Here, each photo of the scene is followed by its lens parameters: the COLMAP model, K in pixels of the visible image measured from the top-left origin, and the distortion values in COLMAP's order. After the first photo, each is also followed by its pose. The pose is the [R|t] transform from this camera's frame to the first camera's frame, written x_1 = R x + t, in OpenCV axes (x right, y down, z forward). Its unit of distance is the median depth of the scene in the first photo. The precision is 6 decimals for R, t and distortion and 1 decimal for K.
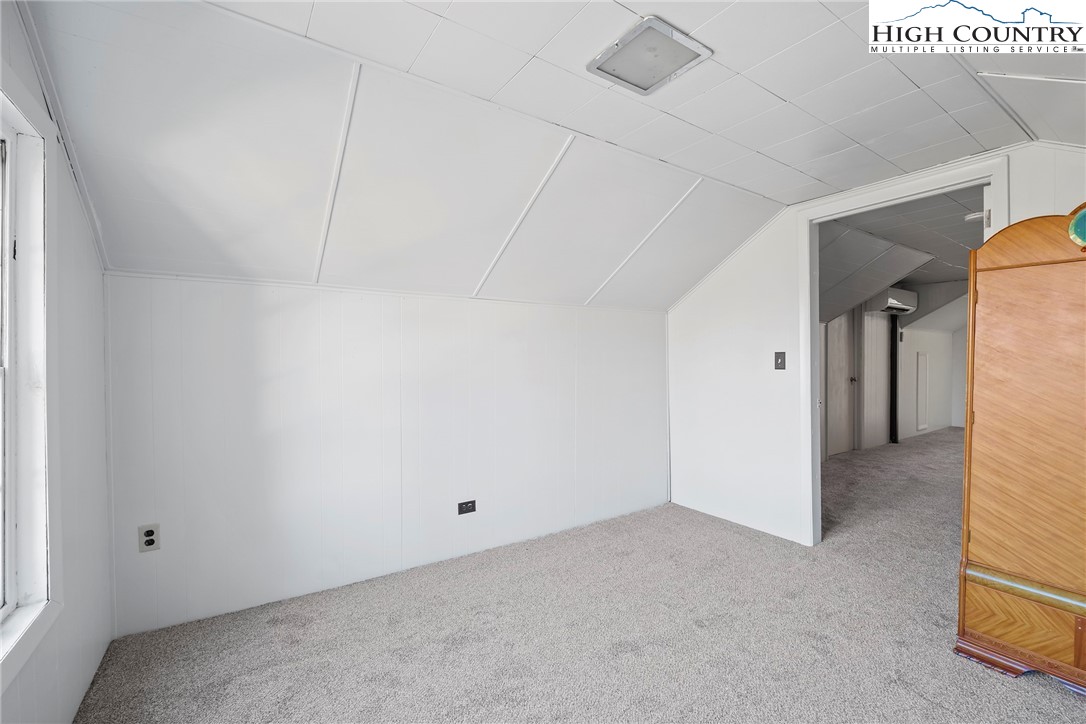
lens RADIAL K [[477.0, 0, 551.2], [0, 477.0, 364.4], [0, 0, 1]] dist [-0.000957, 0.000055]
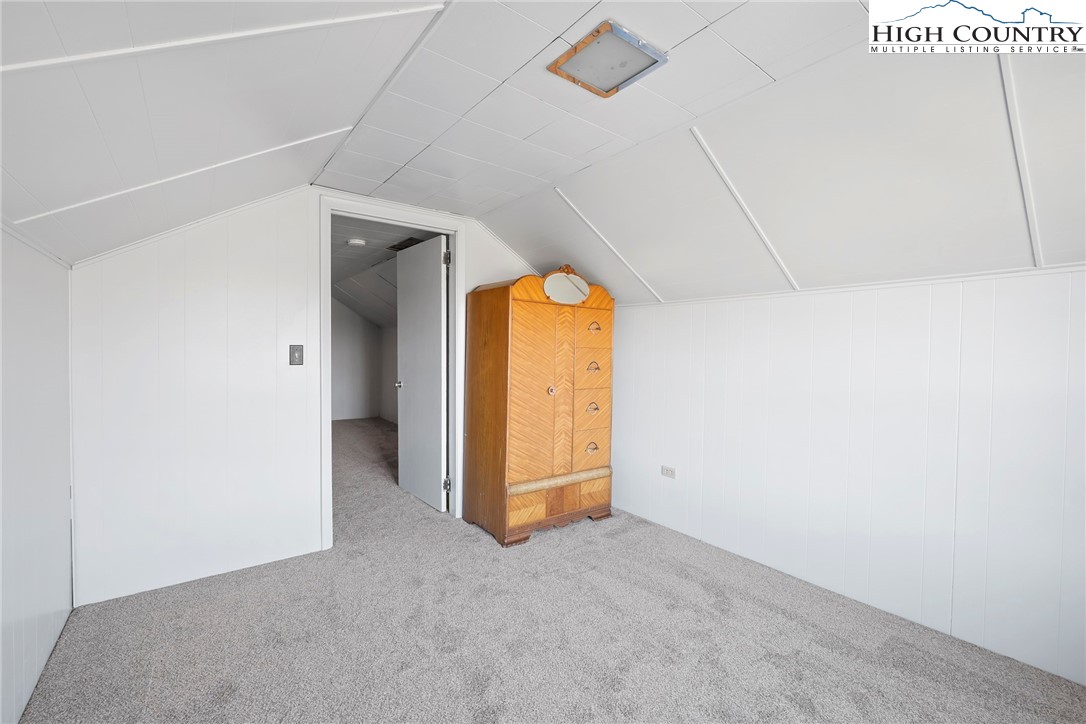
lens RADIAL K [[456.9, 0, 540.5], [0, 456.9, 353.1], [0, 0, 1]] dist [-0.001192, -0.000186]
pose [[-0.047963, -0.001882, 0.998847, -0.200226], [0.001232, 0.999997, 0.001943, -0.006710], [-0.998848, 0.001323, -0.047960, 0.311601]]
